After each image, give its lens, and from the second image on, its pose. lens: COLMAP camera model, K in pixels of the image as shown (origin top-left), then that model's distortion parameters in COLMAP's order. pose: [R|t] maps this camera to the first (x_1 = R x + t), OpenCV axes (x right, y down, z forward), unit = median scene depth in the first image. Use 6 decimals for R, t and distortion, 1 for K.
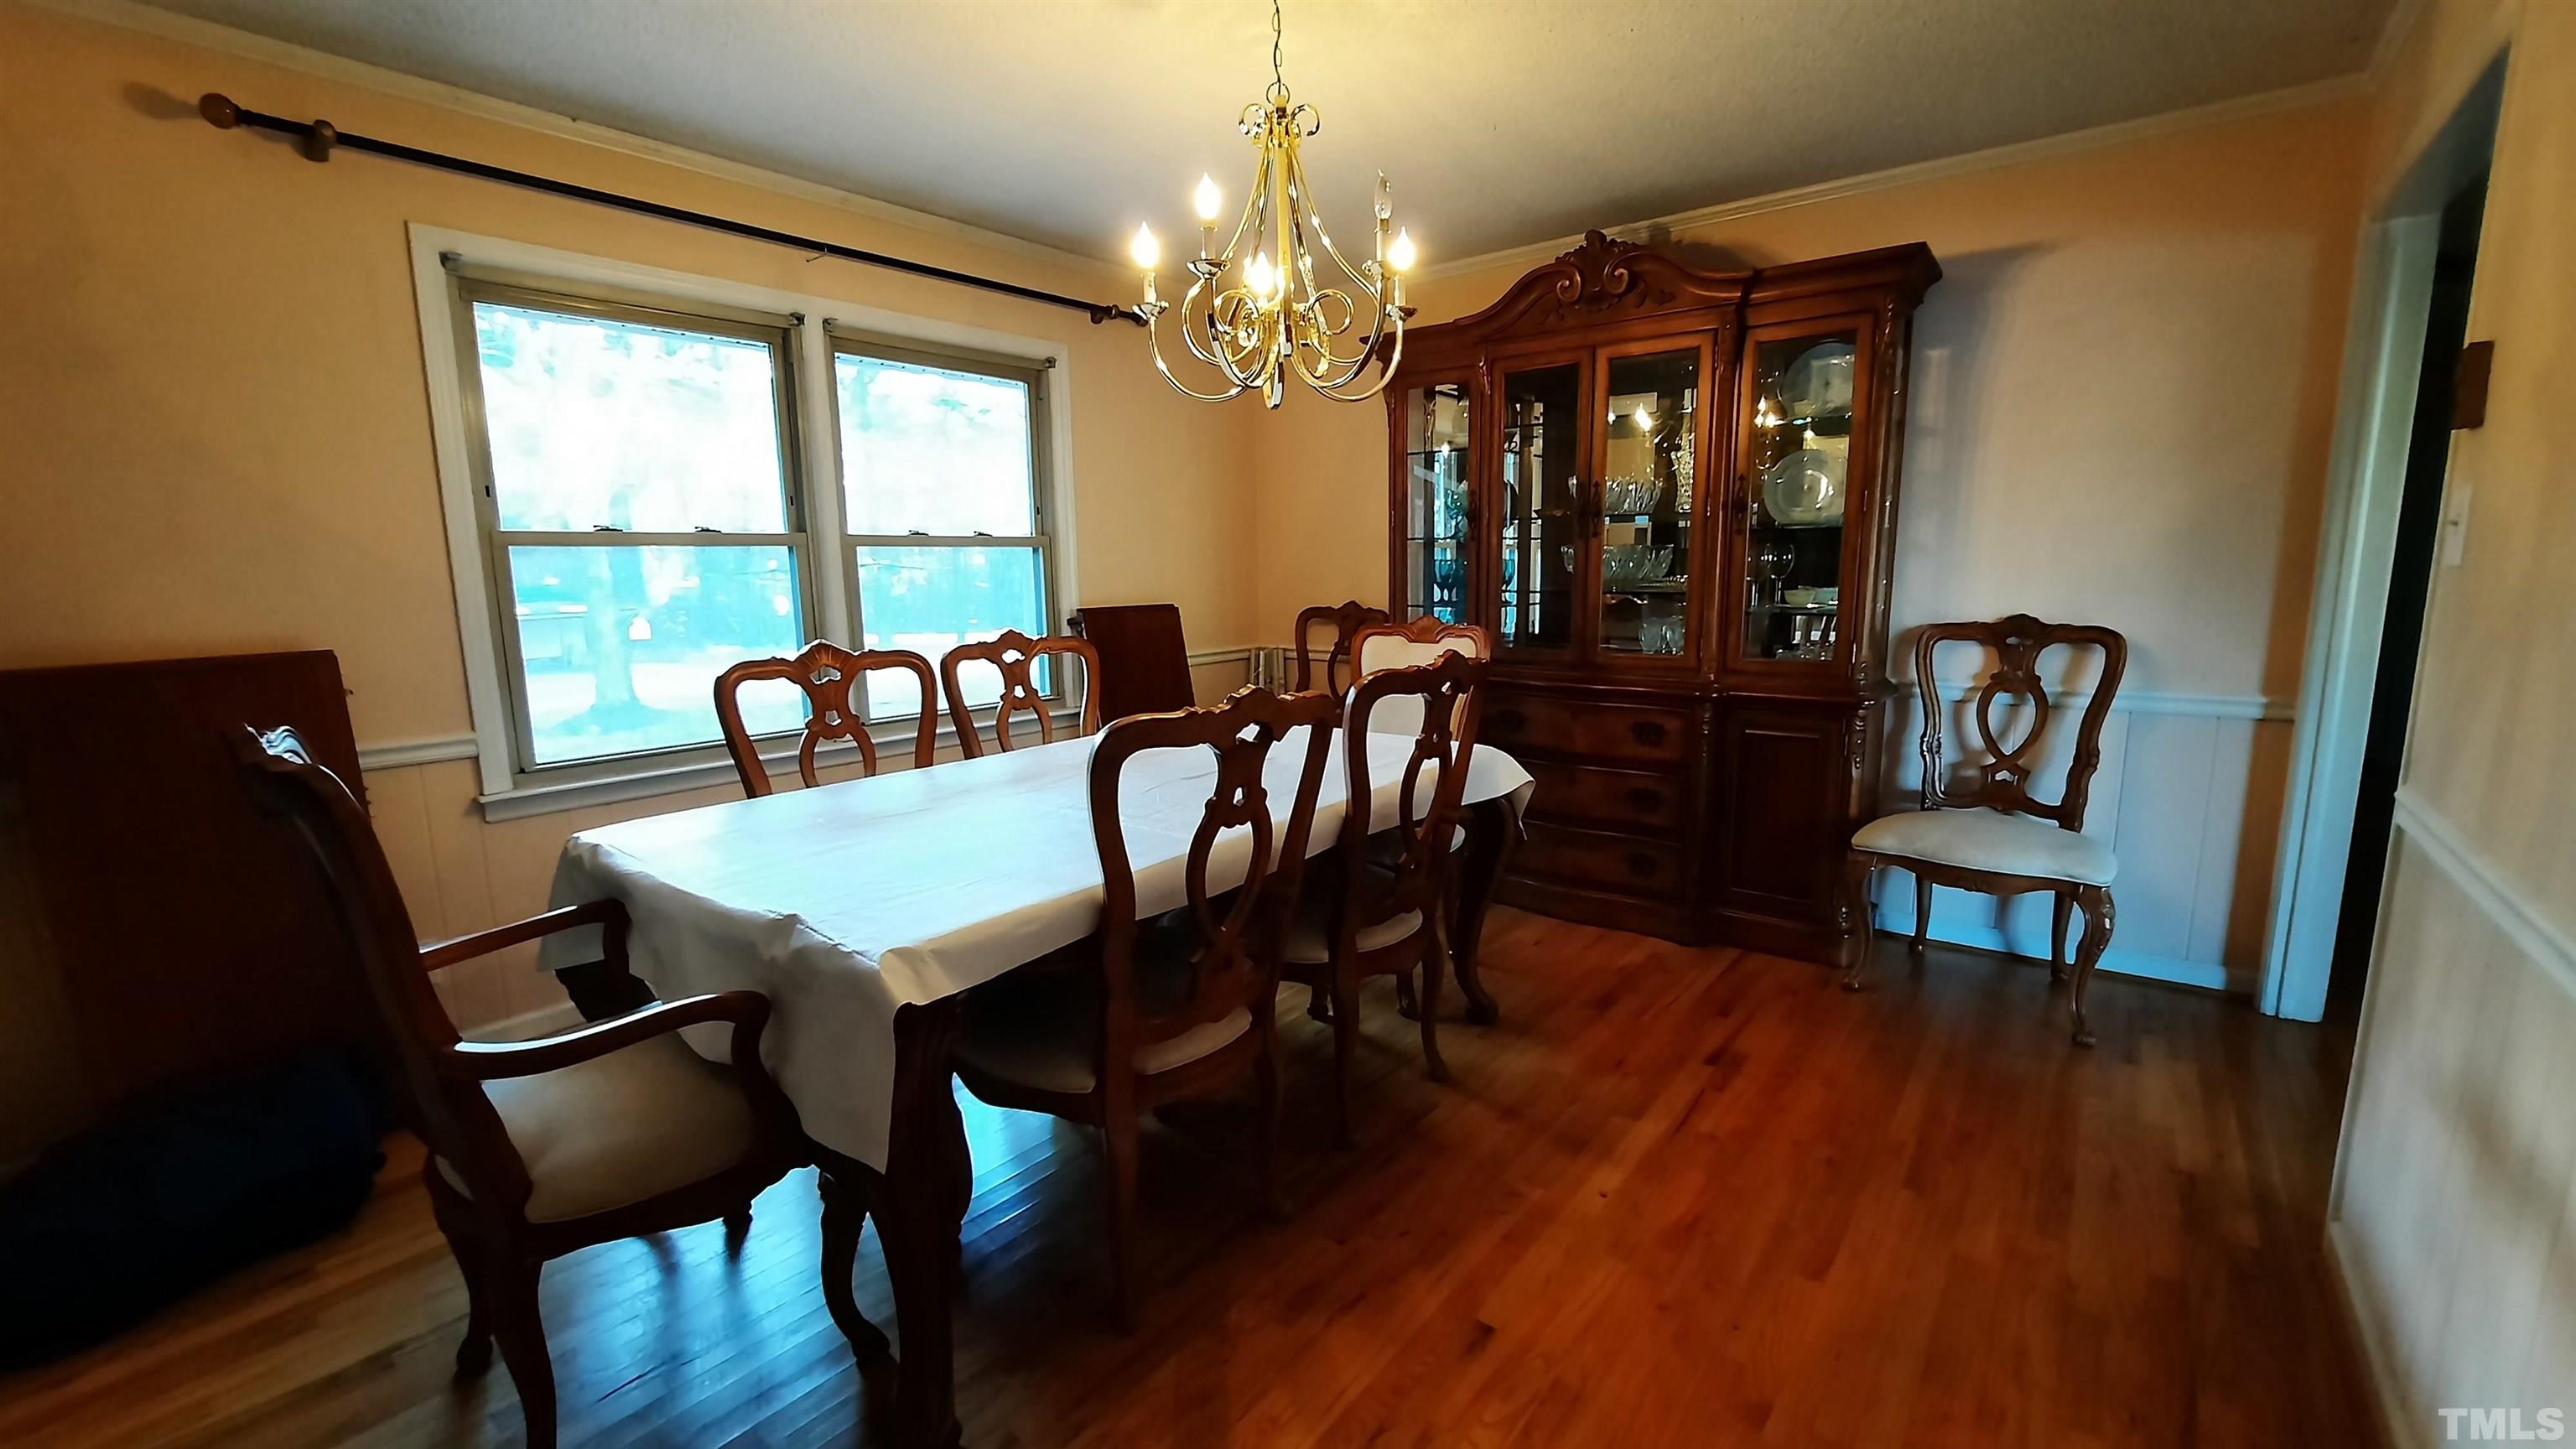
lens RADIAL K [[1021.3, 0, 1288.4], [0, 1021.3, 717.6], [0, 0, 1]] dist [0.003625, 0.000199]
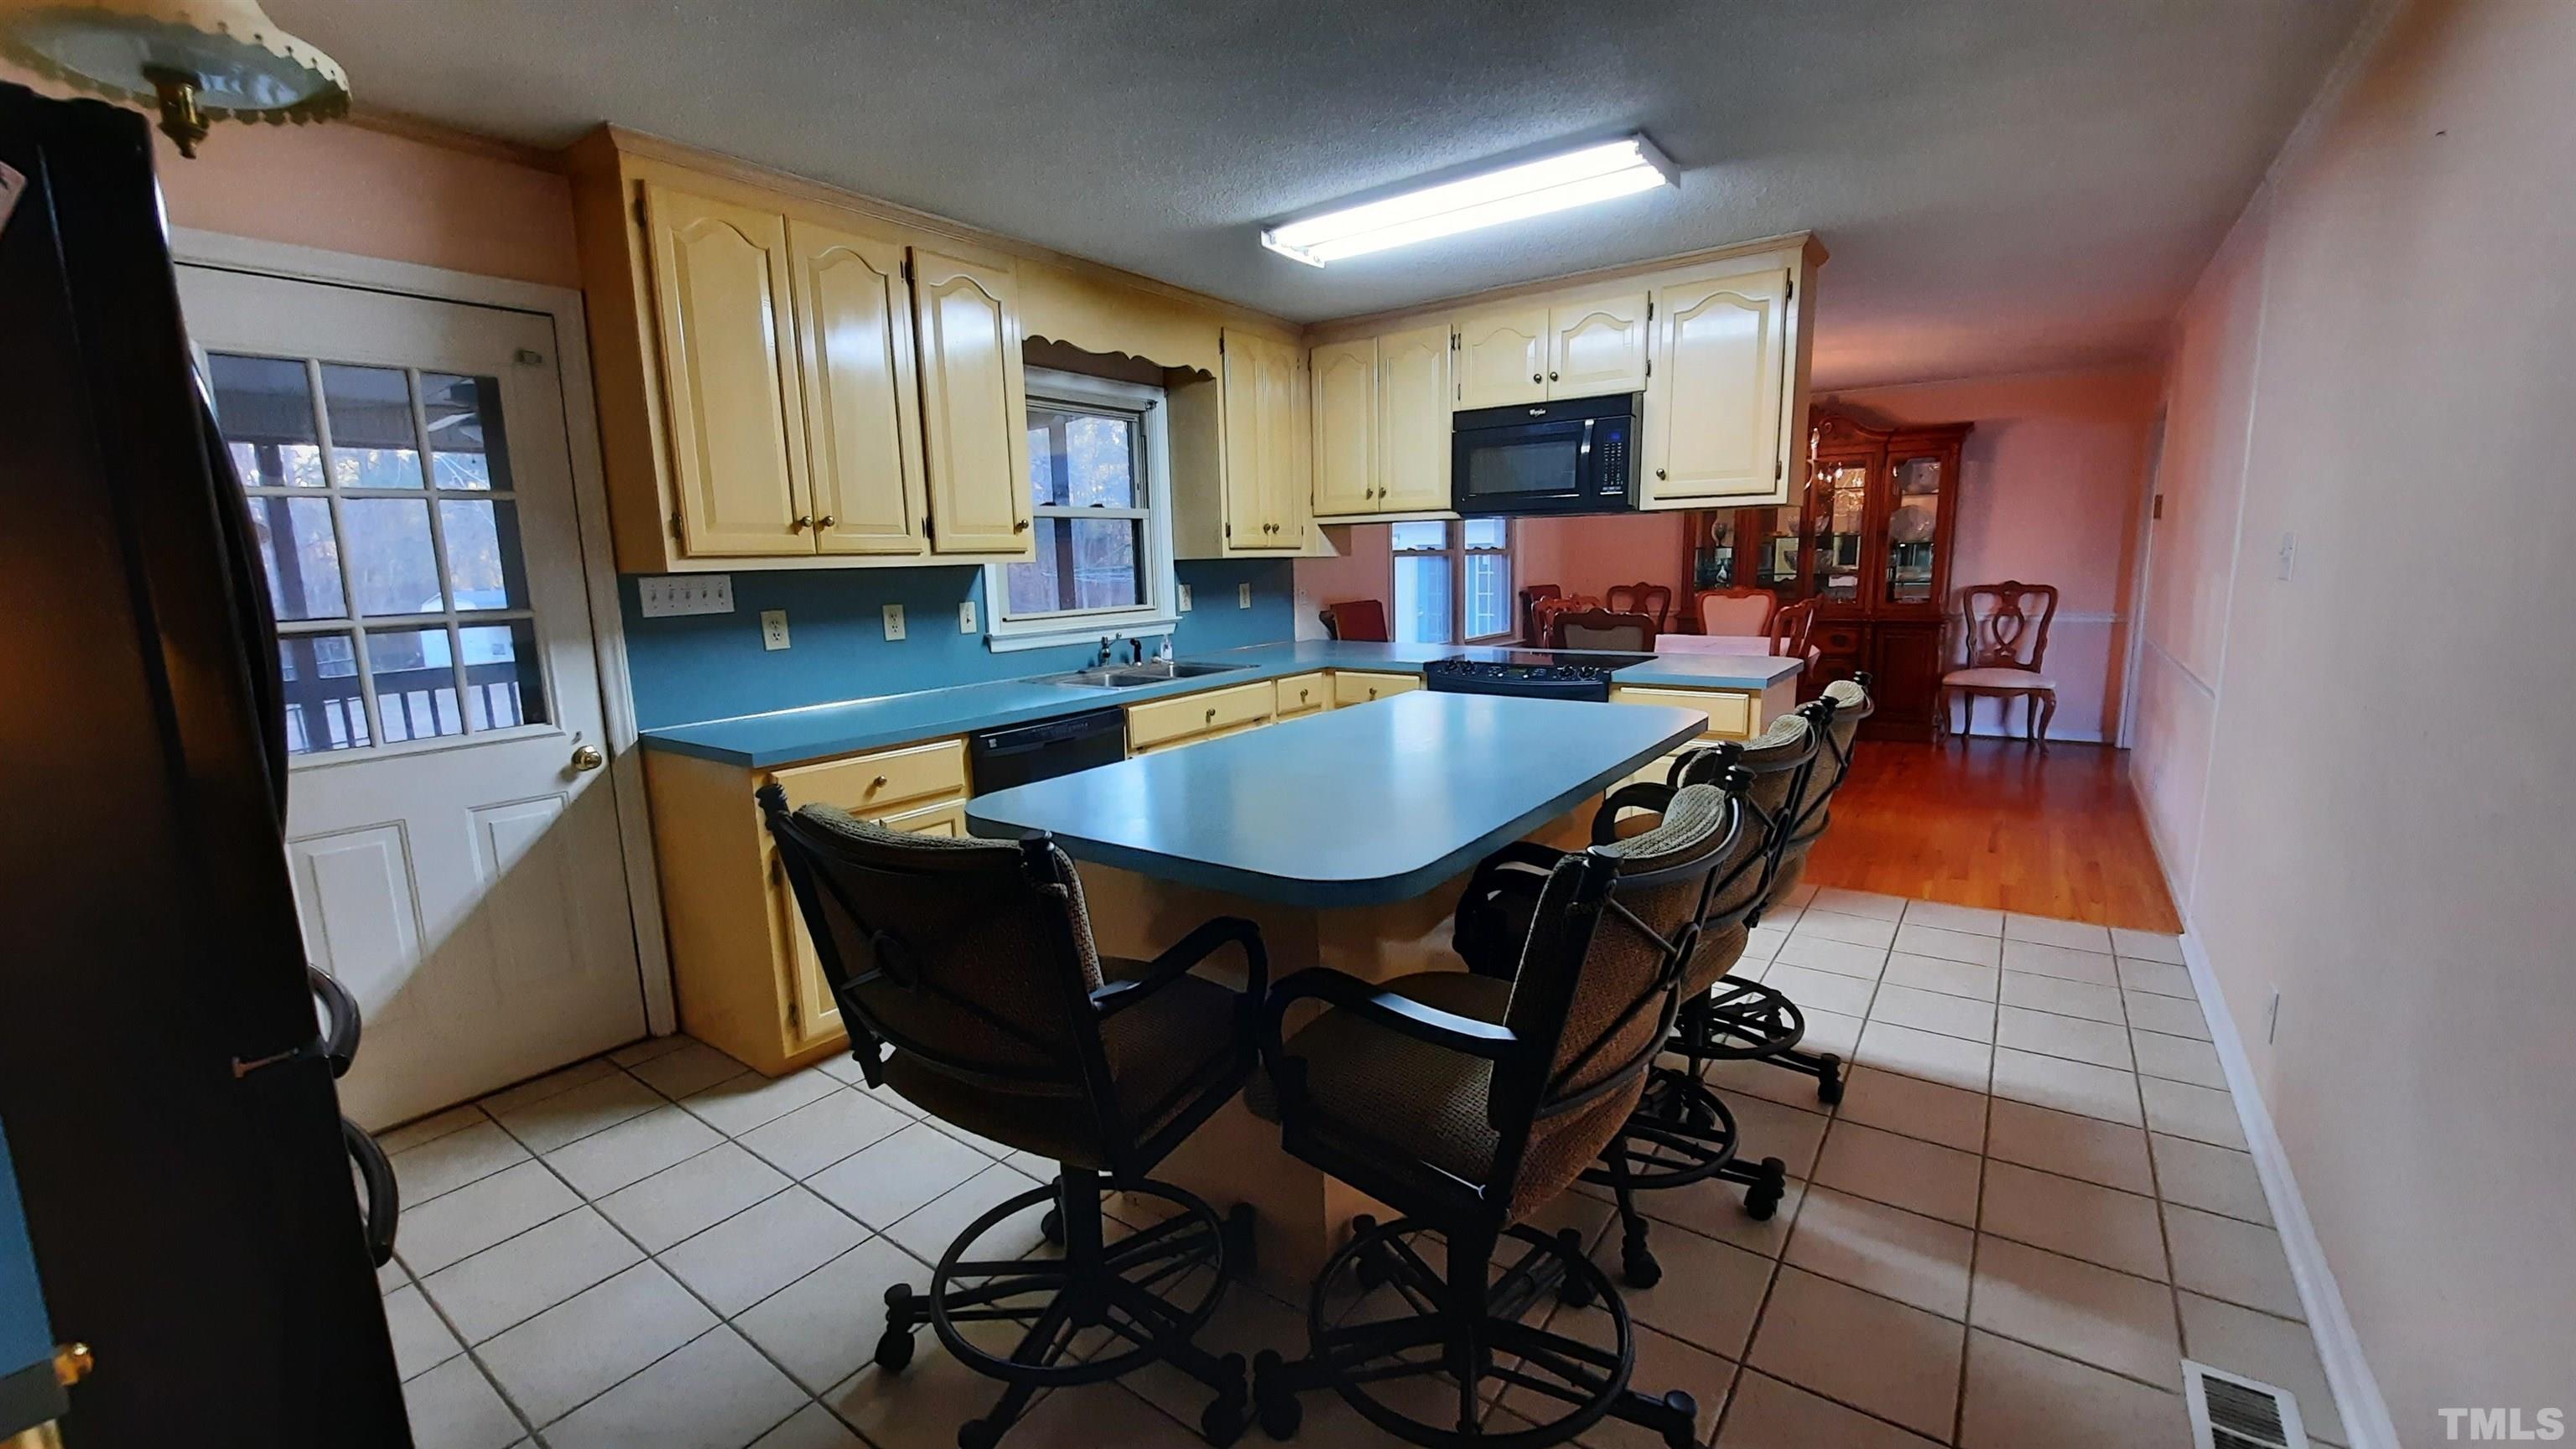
lens RADIAL K [[1021.3, 0, 1291.4], [0, 1021.3, 733.1], [0, 0, 1]] dist [0.003625, 0.000199]
pose [[0.999274, -0.014623, 0.035181, -0.940485], [0.014731, 0.999888, -0.002821, 0.215063], [-0.035136, 0.003337, 0.999377, -1.179301]]
